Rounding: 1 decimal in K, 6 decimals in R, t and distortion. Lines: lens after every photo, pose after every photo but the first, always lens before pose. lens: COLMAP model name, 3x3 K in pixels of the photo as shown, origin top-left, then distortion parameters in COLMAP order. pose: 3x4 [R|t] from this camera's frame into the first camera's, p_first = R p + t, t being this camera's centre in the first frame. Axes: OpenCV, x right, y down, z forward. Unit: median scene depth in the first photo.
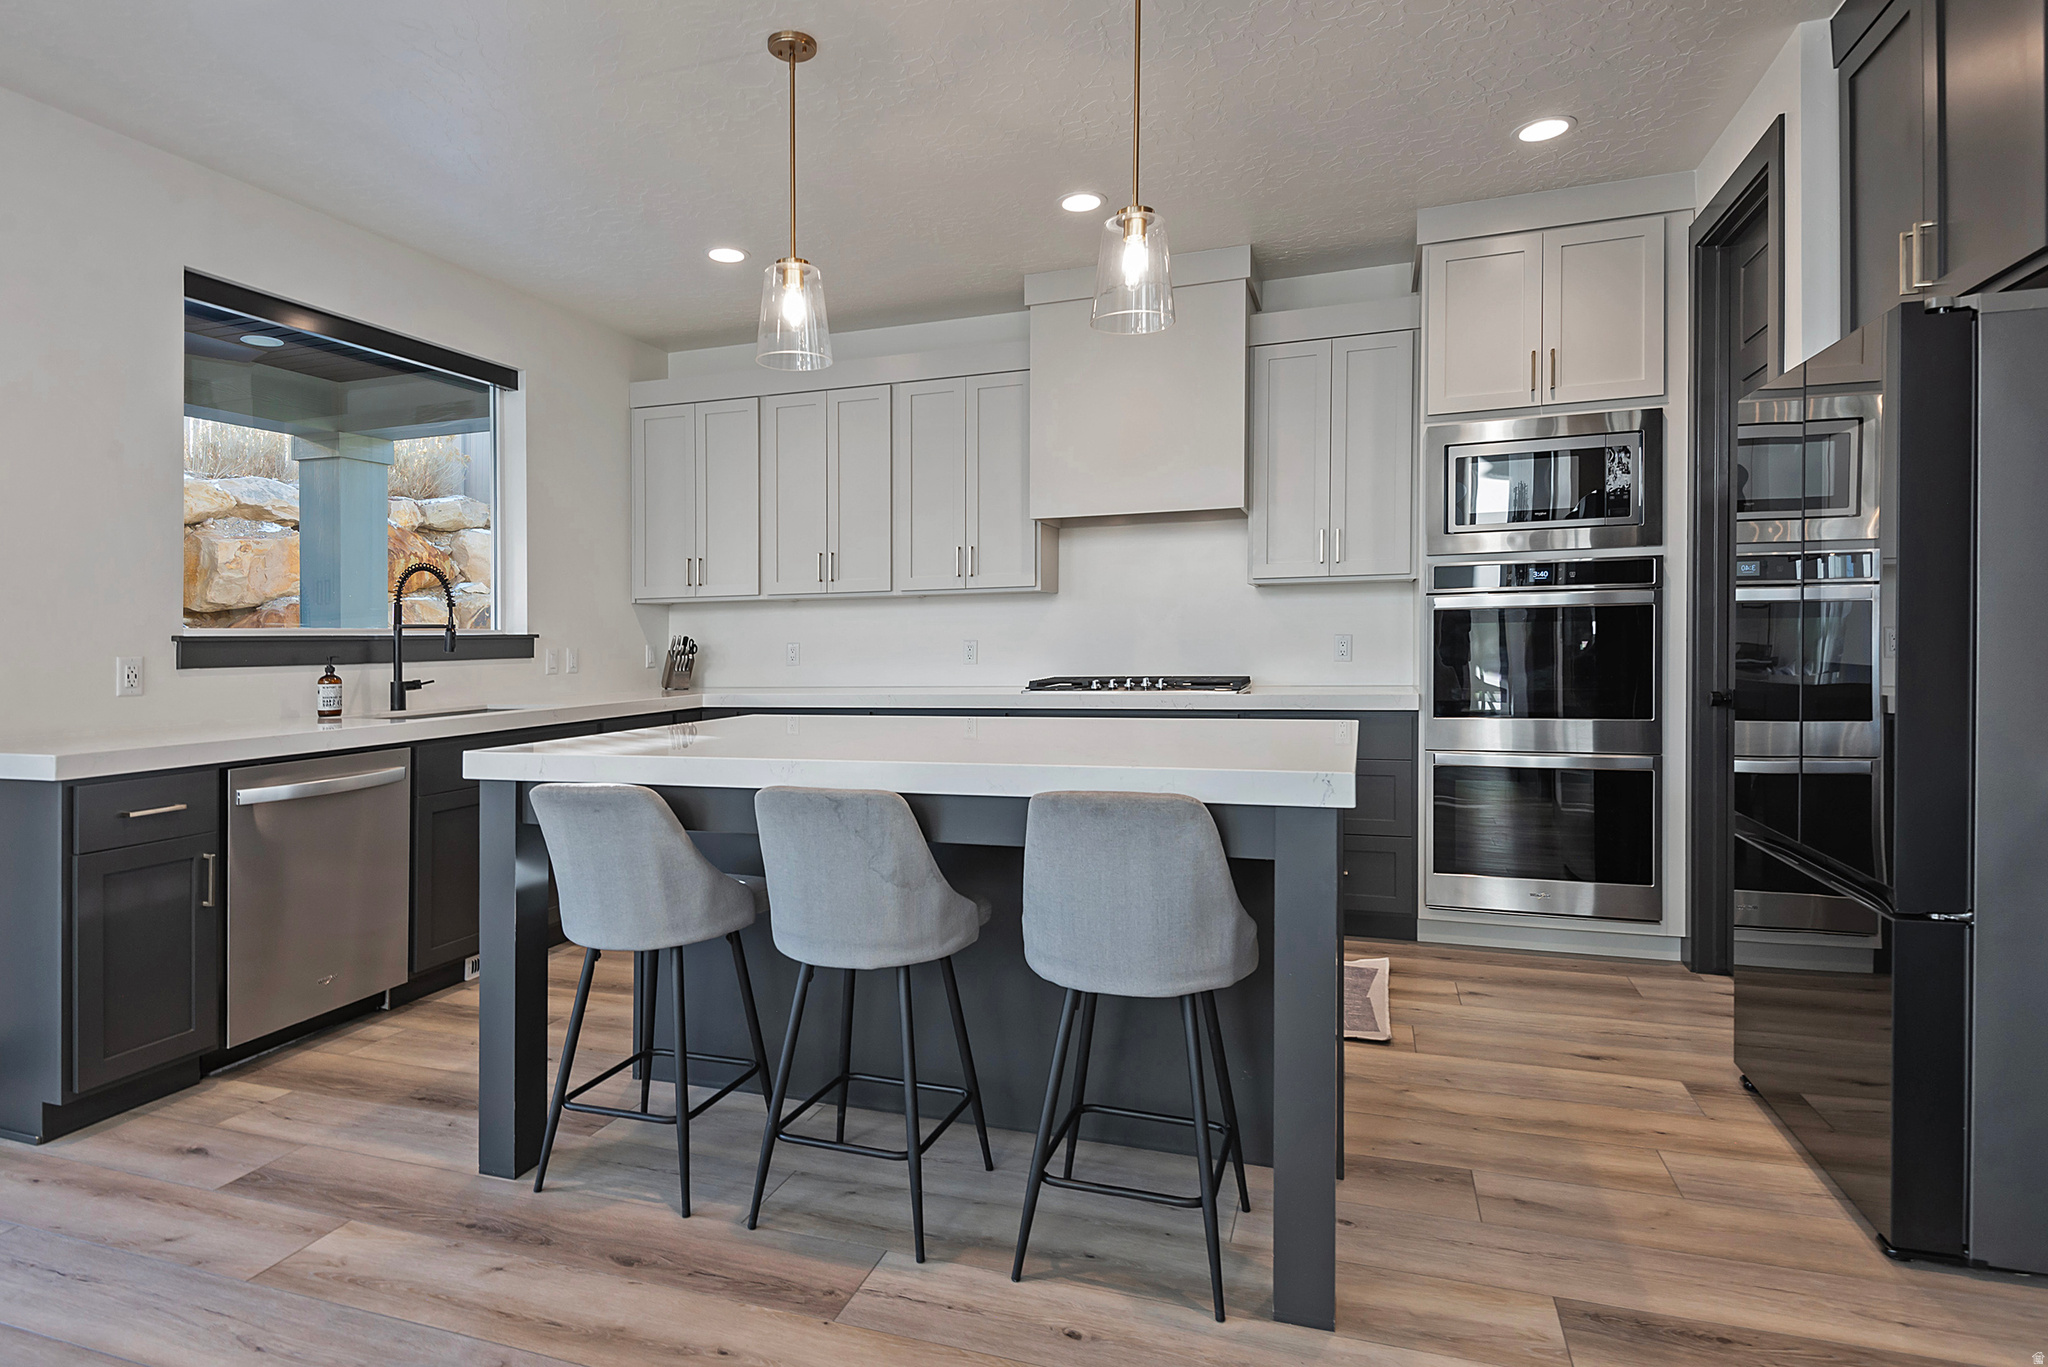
lens RADIAL K [[1064.3, 0, 999.4], [0, 1064.3, 664.2], [0, 0, 1]] dist [0.021172, -0.002092]
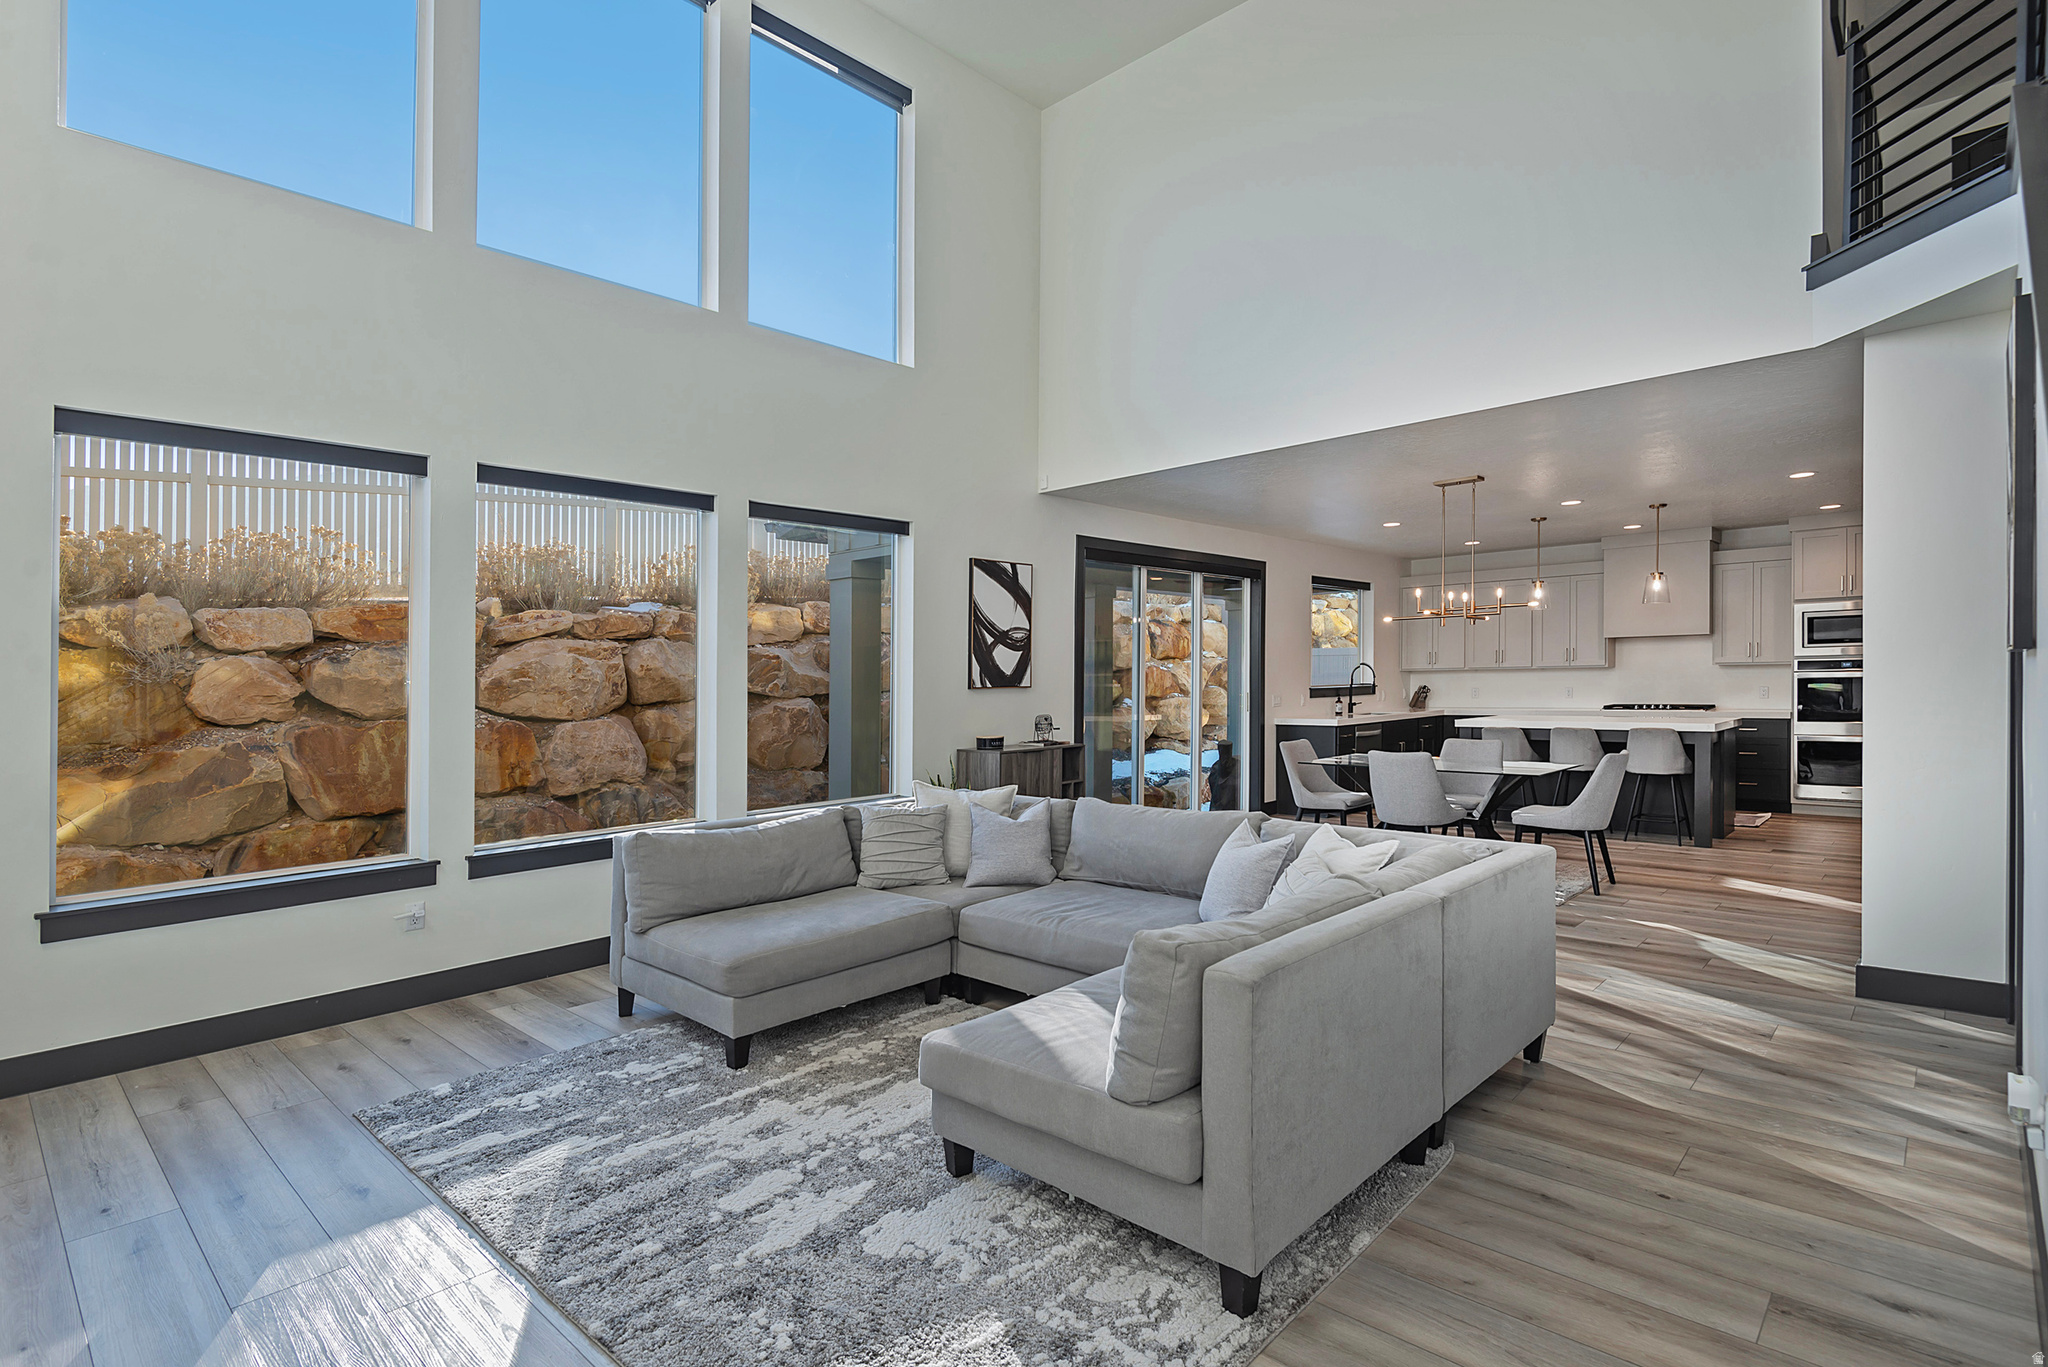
lens RADIAL K [[1038.8, 0, 953.7], [0, 1038.8, 665.1], [0, 0, 1]] dist [0.013645, -0.010879]
pose [[0.896477, -0.004259, -0.443070, -0.284156], [-0.008293, 0.999617, -0.026387, -0.001781], [0.443013, 0.027329, 0.896099, -2.054672]]
